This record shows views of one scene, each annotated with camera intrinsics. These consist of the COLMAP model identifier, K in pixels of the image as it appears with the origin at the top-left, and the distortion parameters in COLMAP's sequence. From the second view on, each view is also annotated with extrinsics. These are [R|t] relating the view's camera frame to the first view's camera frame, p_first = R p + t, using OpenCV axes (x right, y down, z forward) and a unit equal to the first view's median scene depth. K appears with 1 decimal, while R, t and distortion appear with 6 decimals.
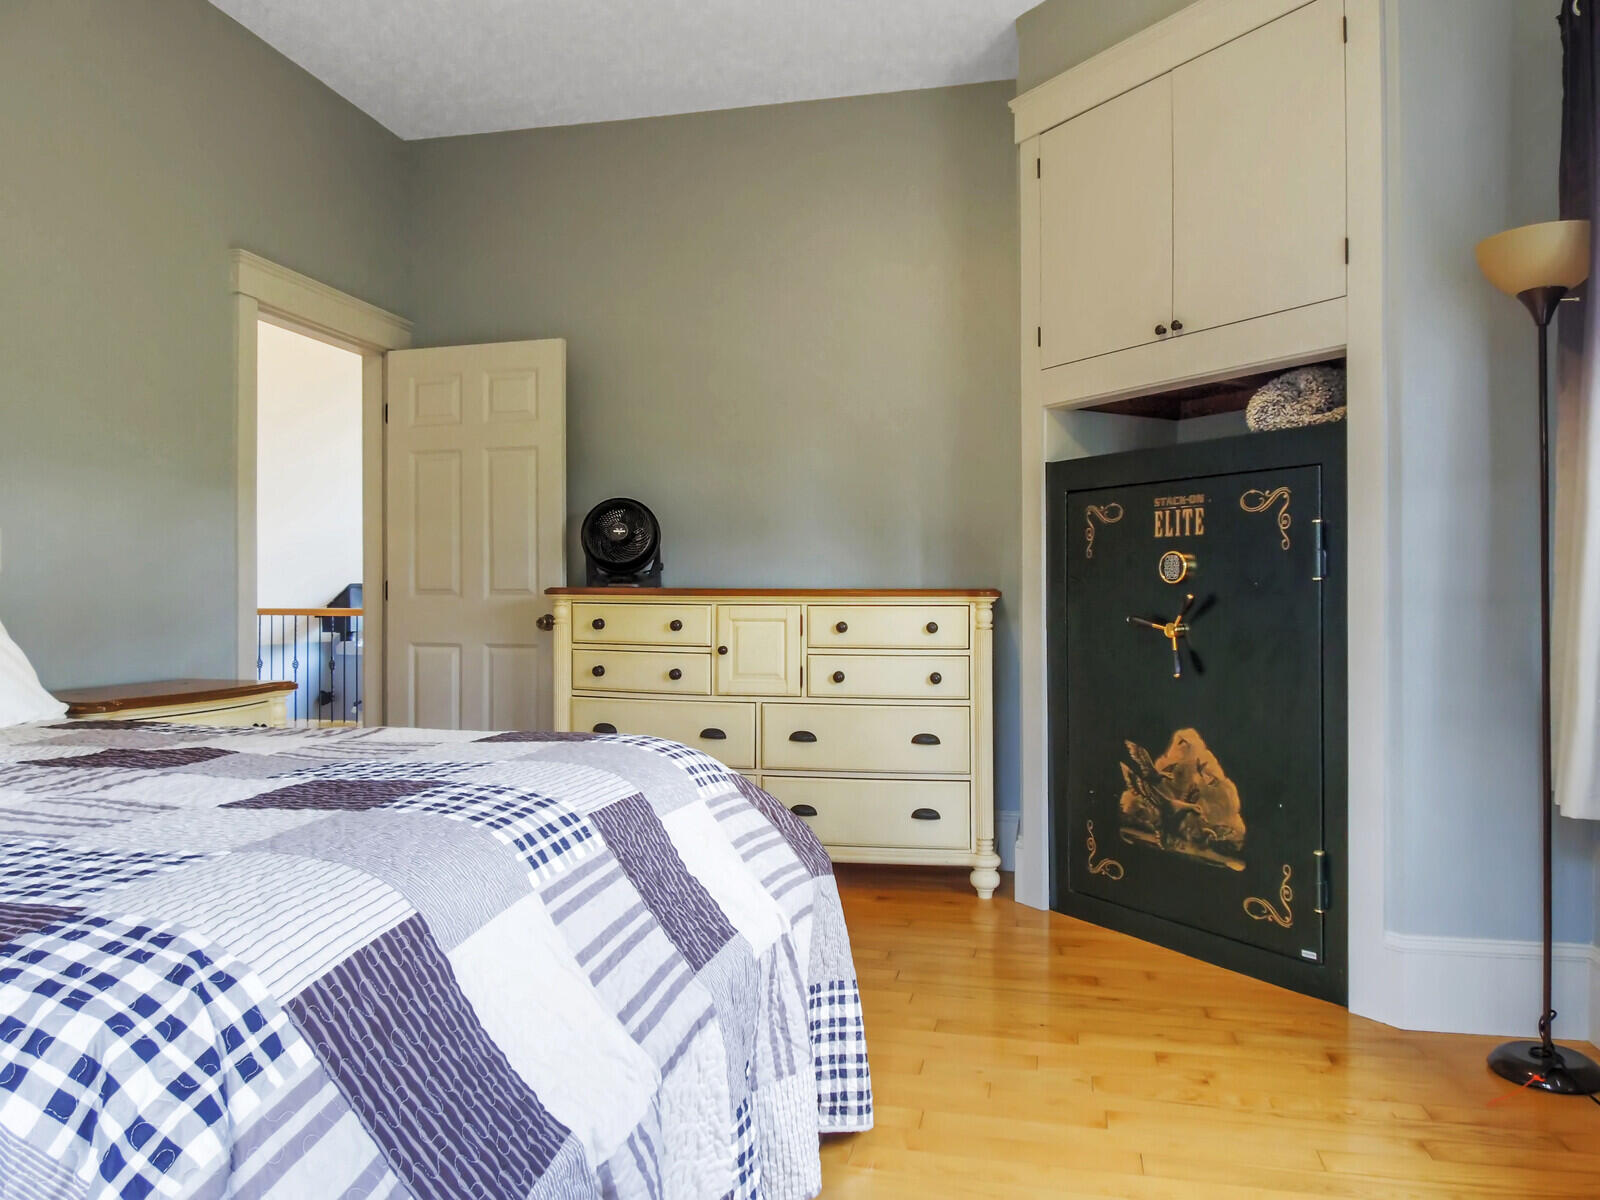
lens RADIAL K [[1115.5, 0, 800.8], [0, 1115.5, 600.1], [0, 0, 1]] dist [0.051952, -0.068903]
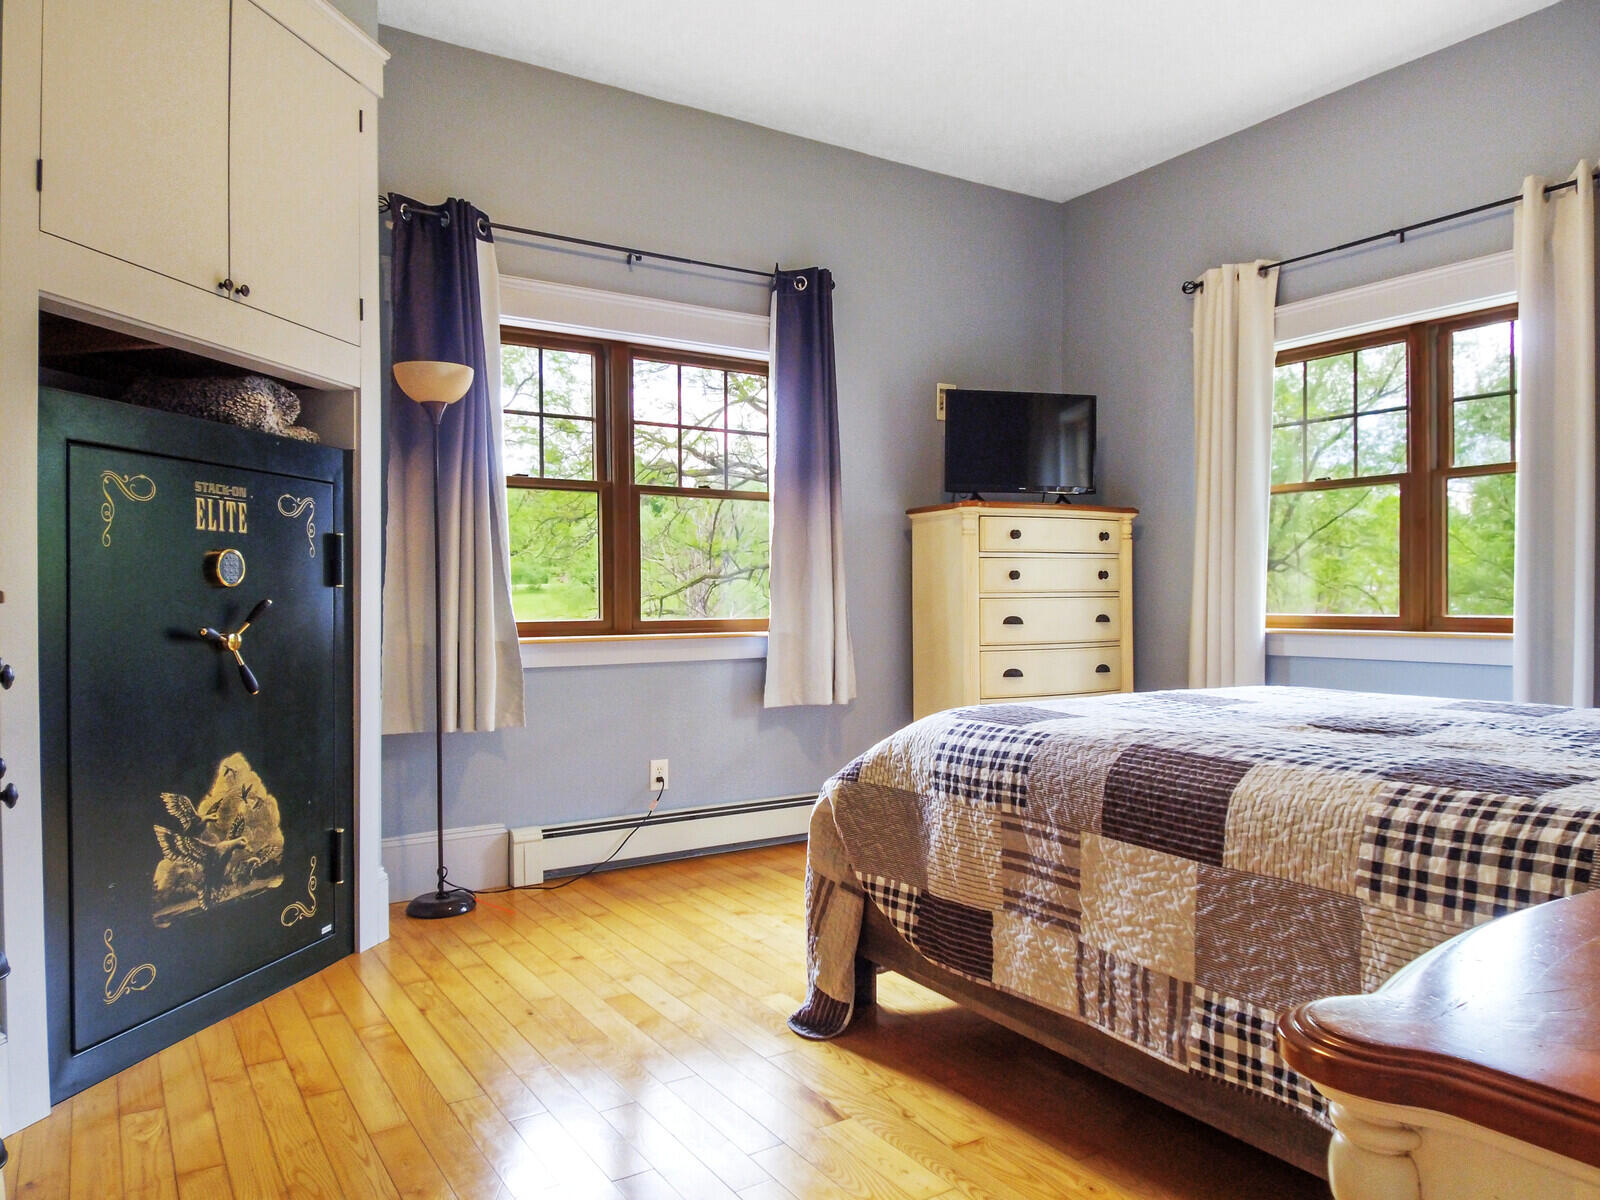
lens RADIAL K [[1115.5, 0, 800.8], [0, 1115.5, 599.4], [0, 0, 1]] dist [0.051952, -0.068903]
pose [[-0.714730, -0.000392, 0.699400, -0.578528], [0.003003, 0.999989, 0.003630, -0.007277], [-0.699394, 0.004695, -0.714721, 1.311232]]
